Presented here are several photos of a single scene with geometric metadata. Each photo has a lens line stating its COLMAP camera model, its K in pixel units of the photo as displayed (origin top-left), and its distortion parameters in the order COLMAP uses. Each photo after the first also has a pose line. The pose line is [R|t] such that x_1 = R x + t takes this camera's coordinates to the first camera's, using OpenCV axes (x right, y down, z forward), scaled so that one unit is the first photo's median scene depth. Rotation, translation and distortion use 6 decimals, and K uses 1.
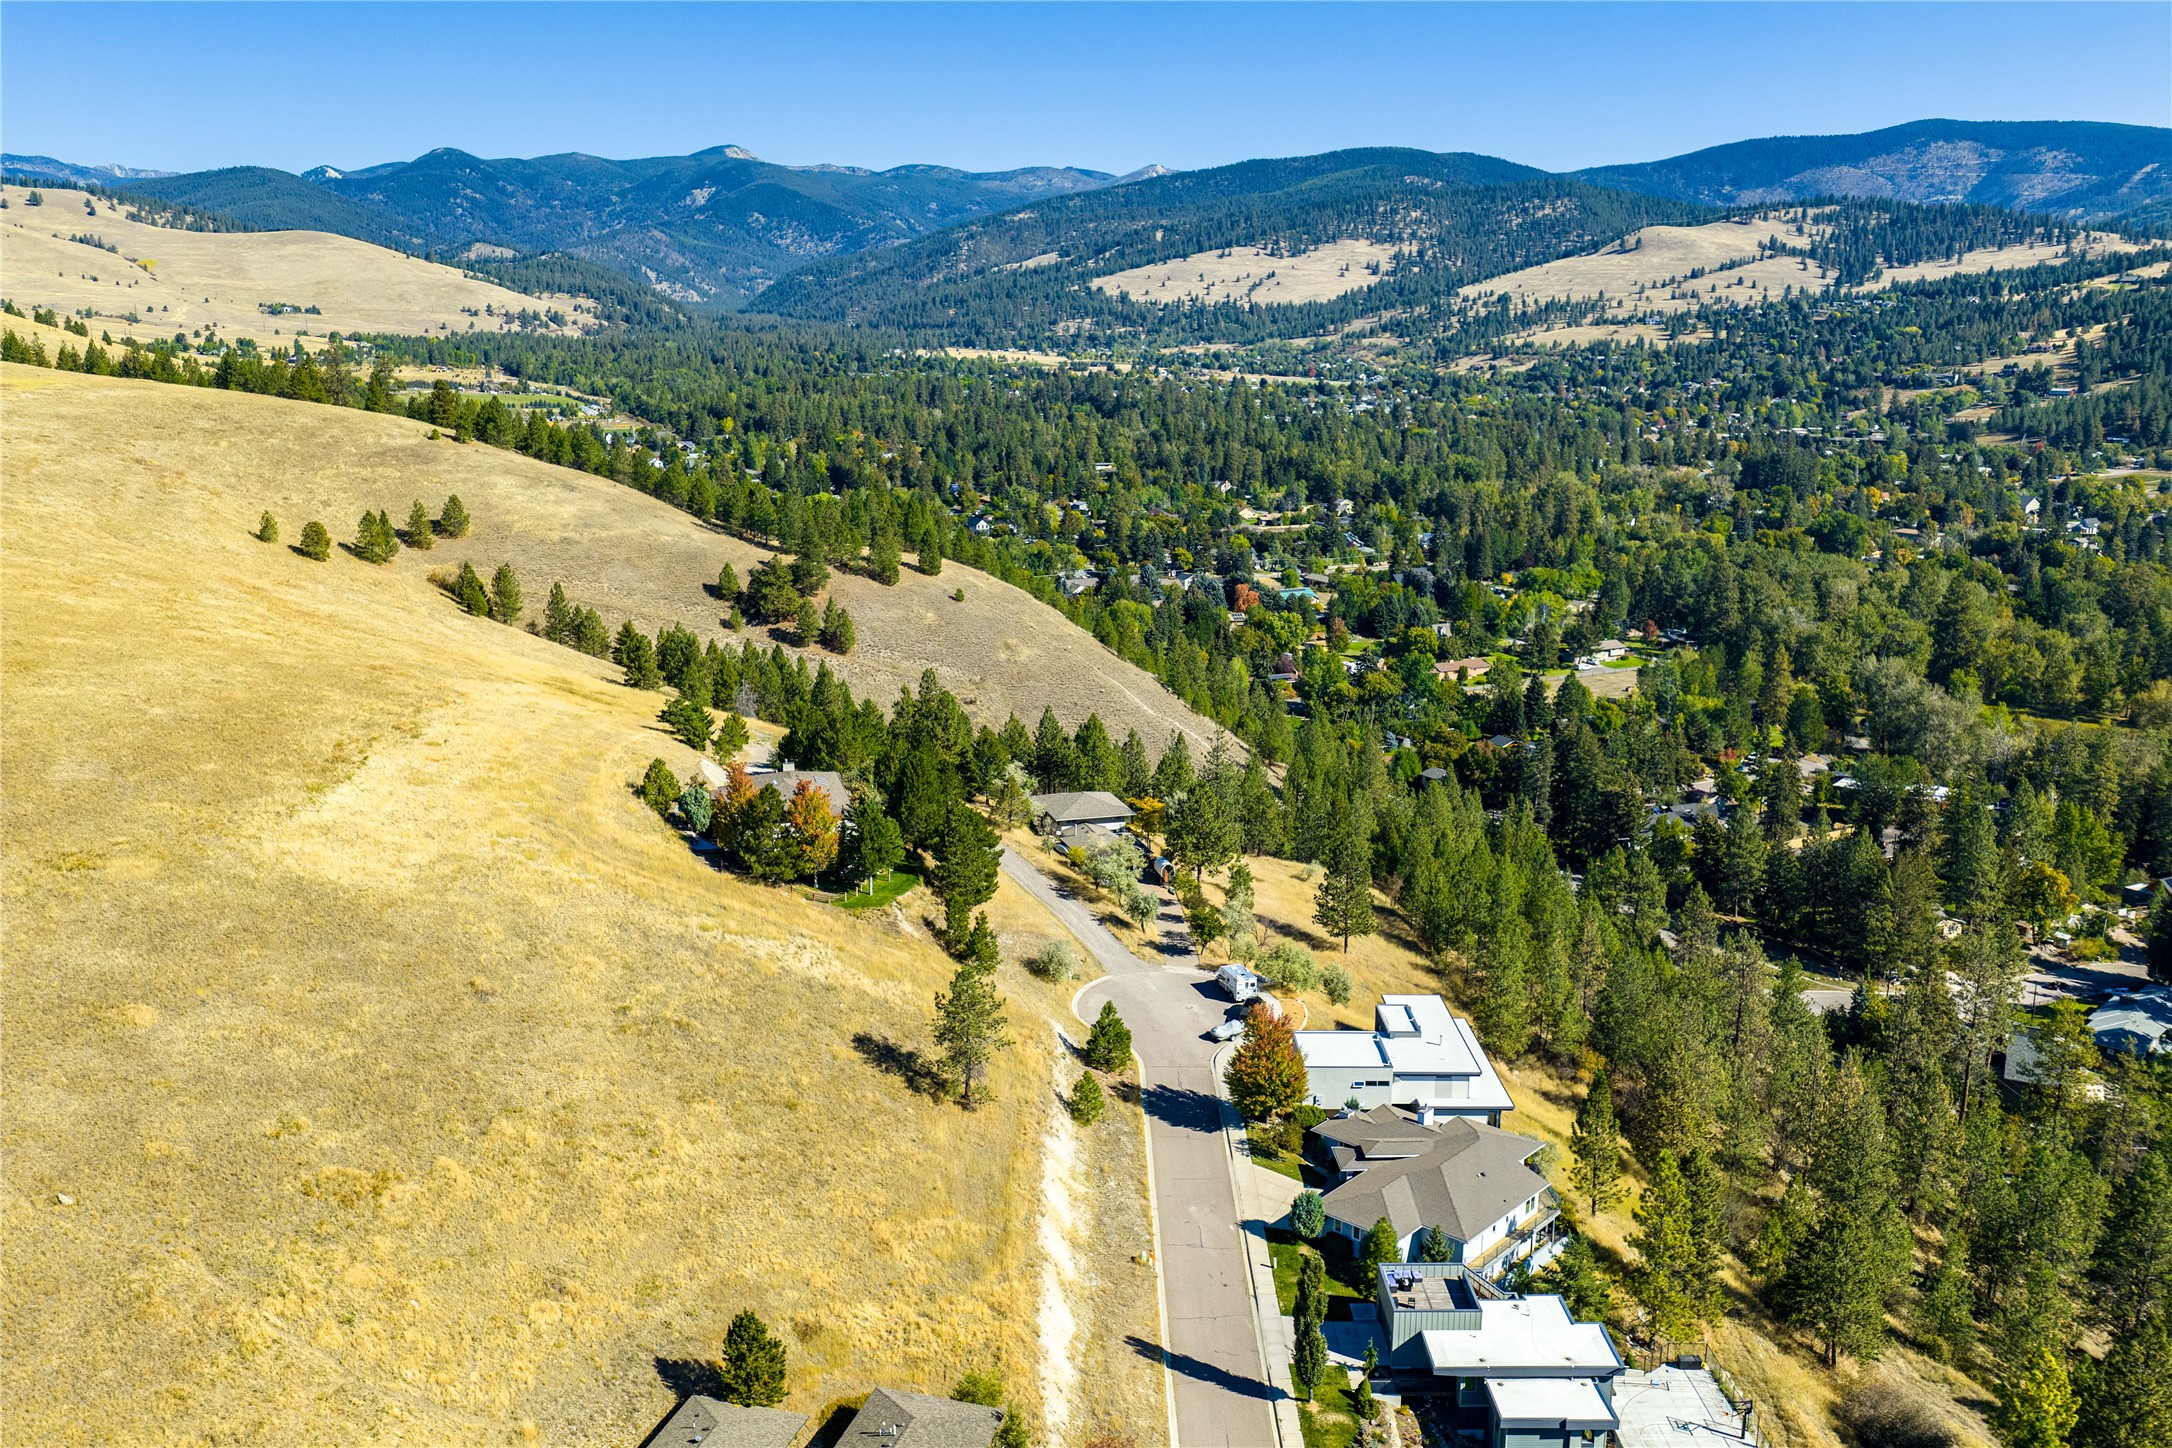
lens RADIAL K [[1785.9, 0, 1087.7], [0, 1785.9, 738.7], [0, 0, 1]] dist [0.018230, -0.026179]
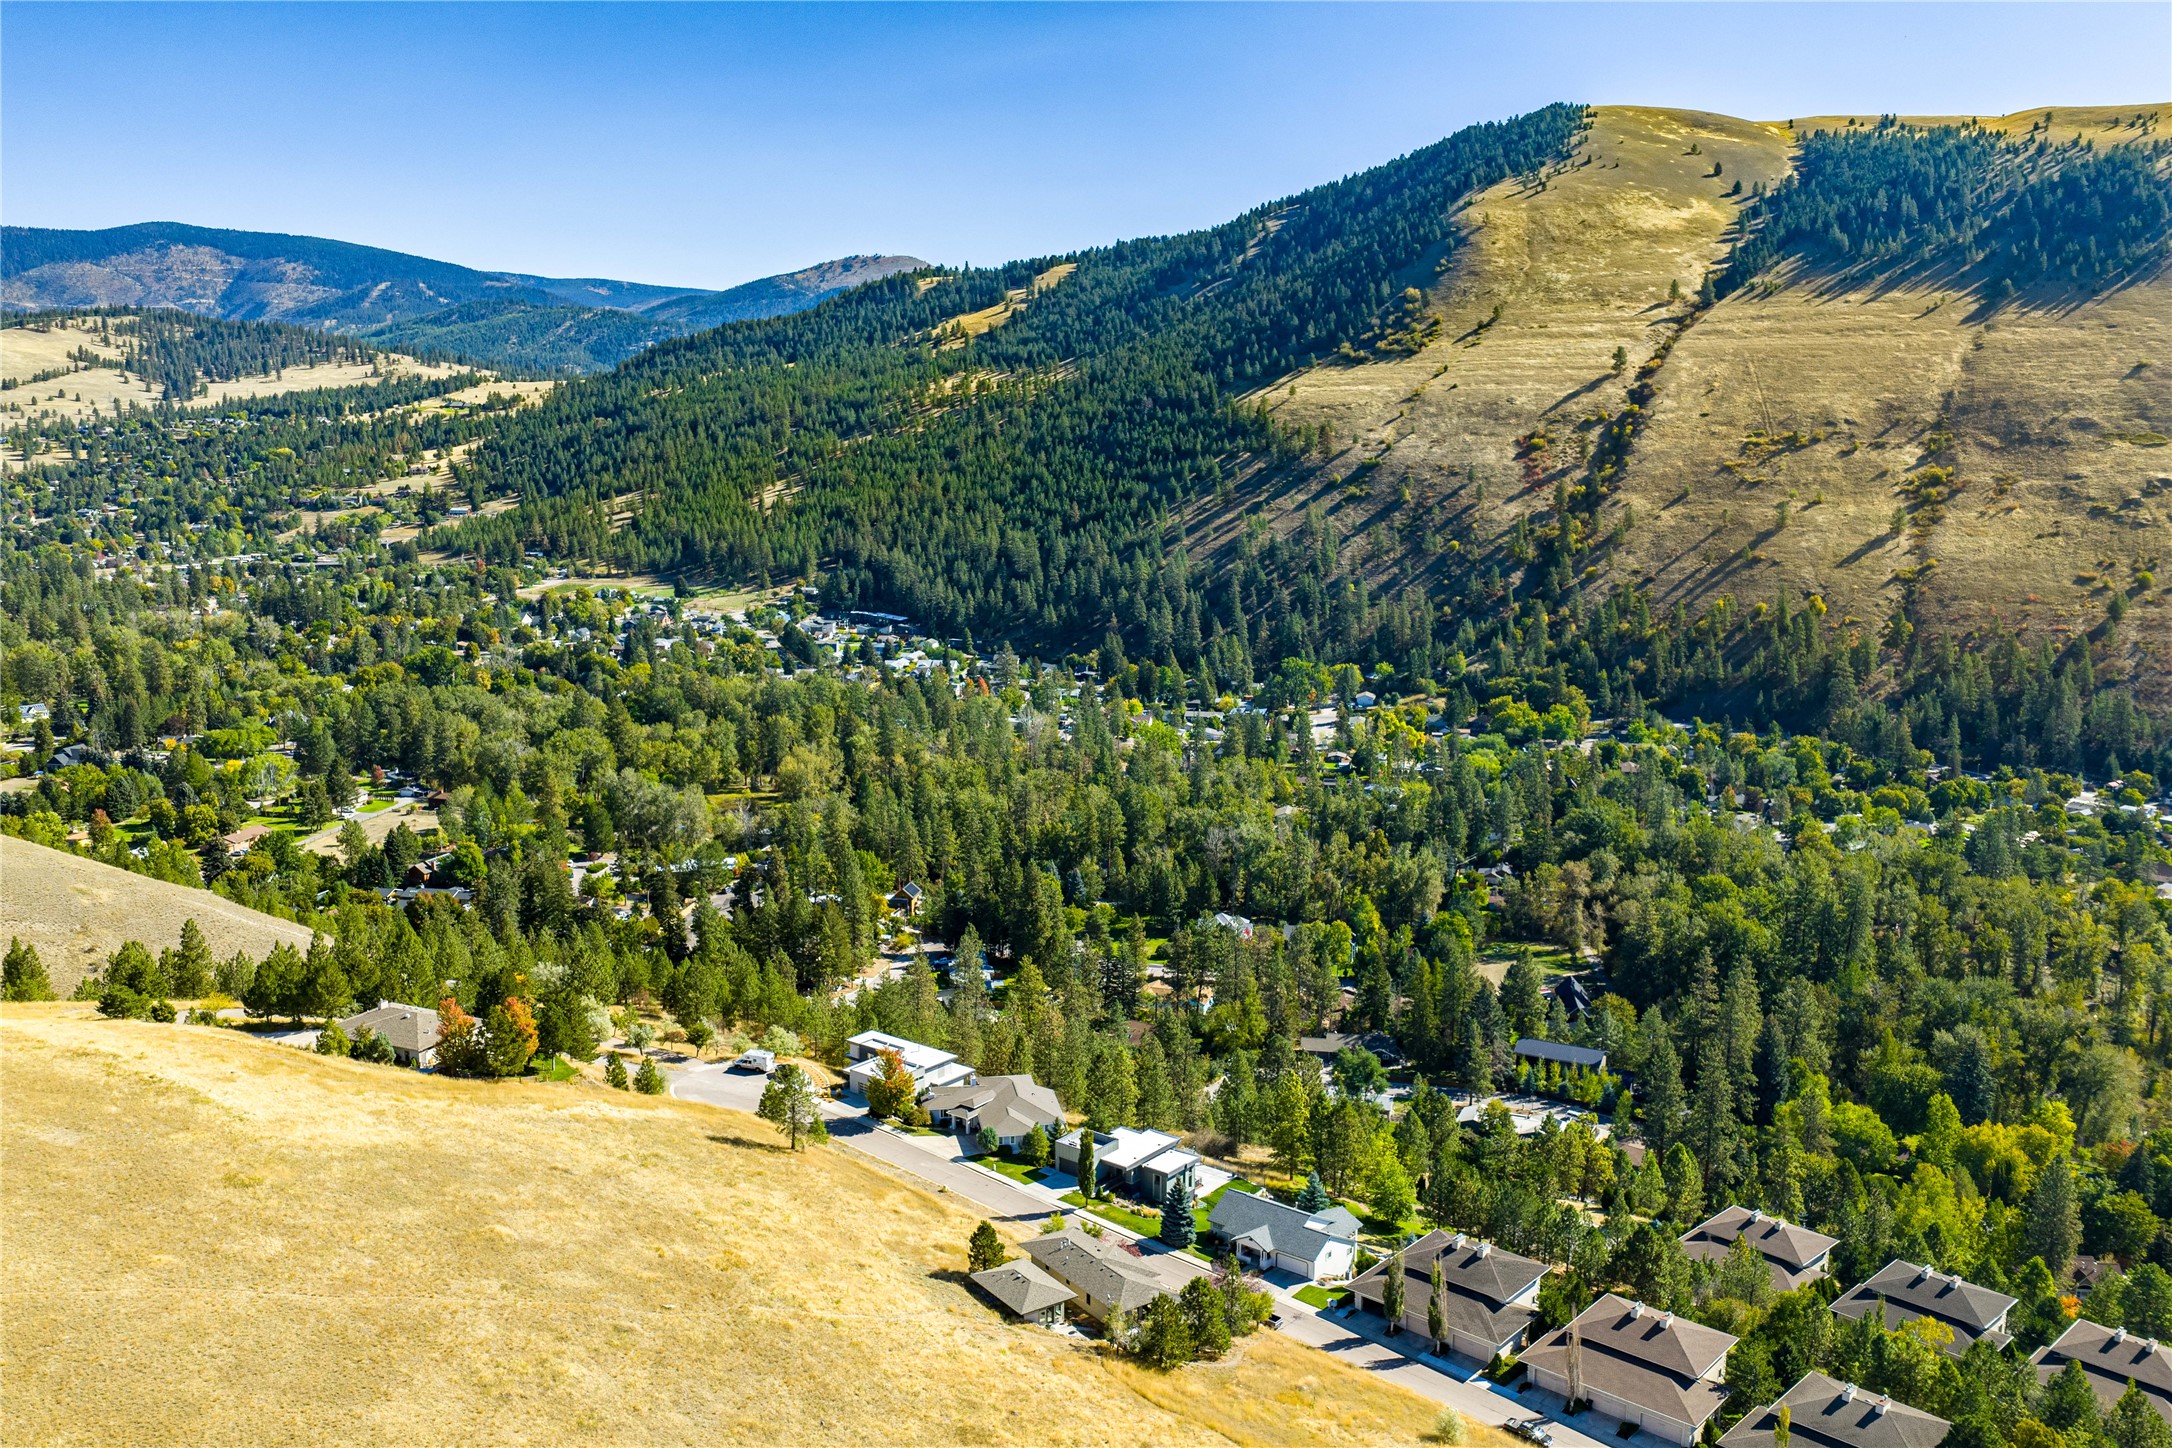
lens RADIAL K [[1785.9, 0, 1090.3], [0, 1785.9, 740.3], [0, 0, 1]] dist [0.018230, -0.026179]
pose [[0.623480, -0.136517, 0.769829, -0.119780], [0.173687, 0.984218, 0.033867, -0.018314], [-0.762303, 0.112593, 0.637351, -0.028940]]
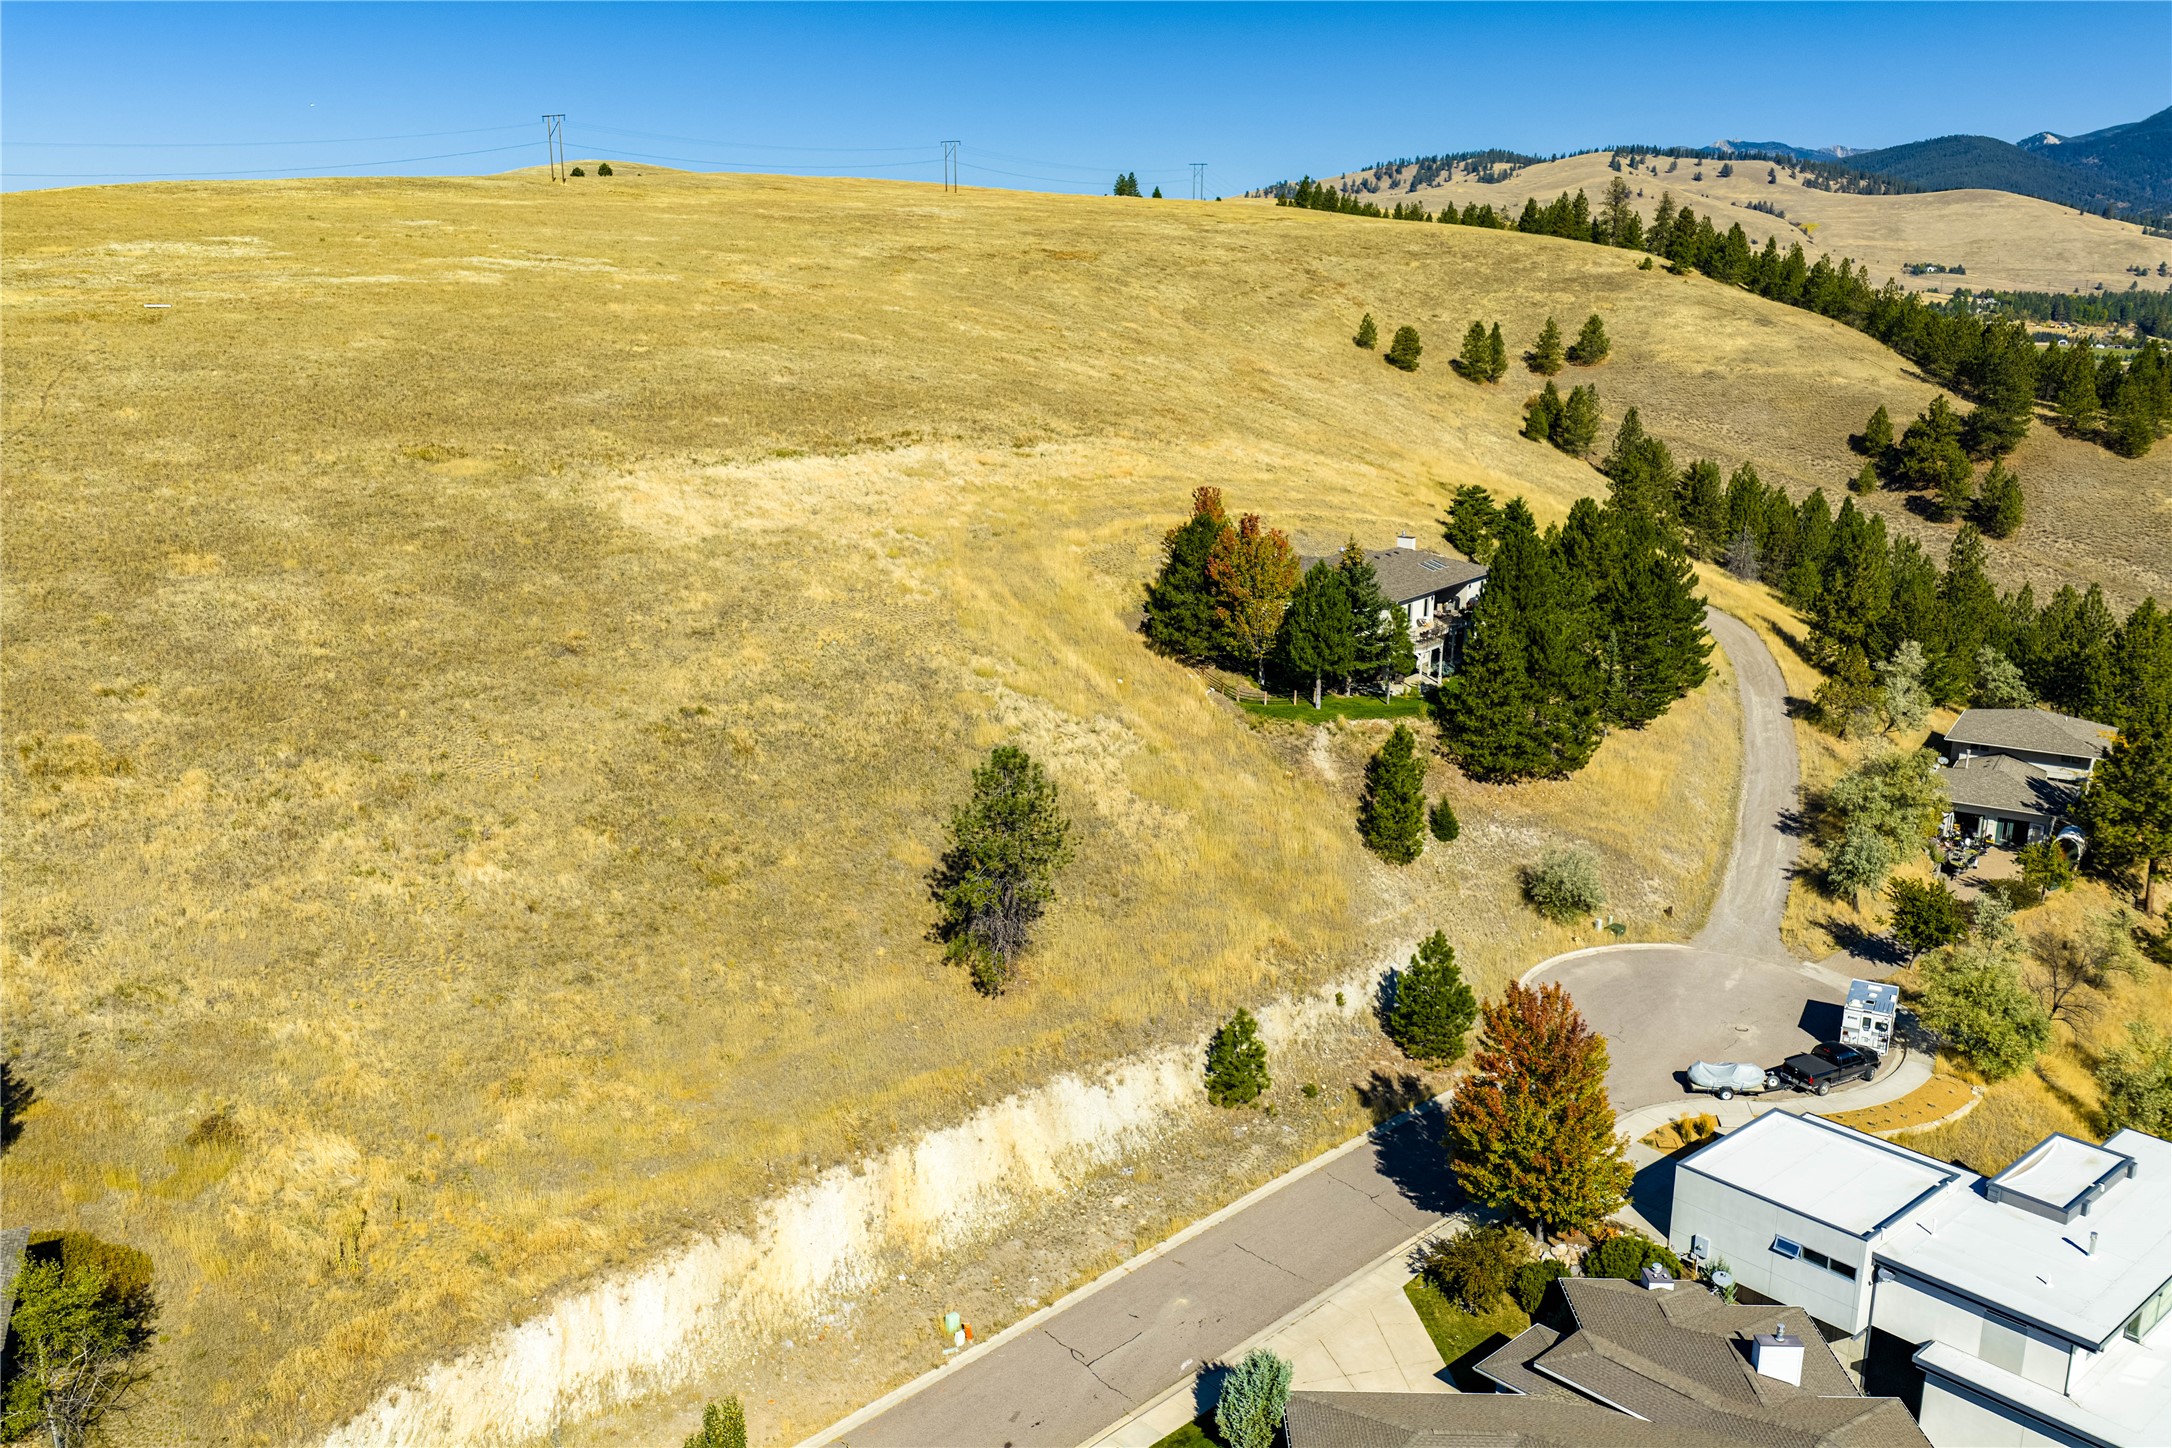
lens RADIAL K [[1785.9, 0, 1086.5], [0, 1785.9, 730.6], [0, 0, 1]] dist [0.018230, -0.026179]
pose [[0.649559, 0.182224, -0.738152, 0.040912], [-0.177350, 0.980387, 0.085959, 0.007415], [0.739338, 0.075075, 0.669136, 0.068445]]
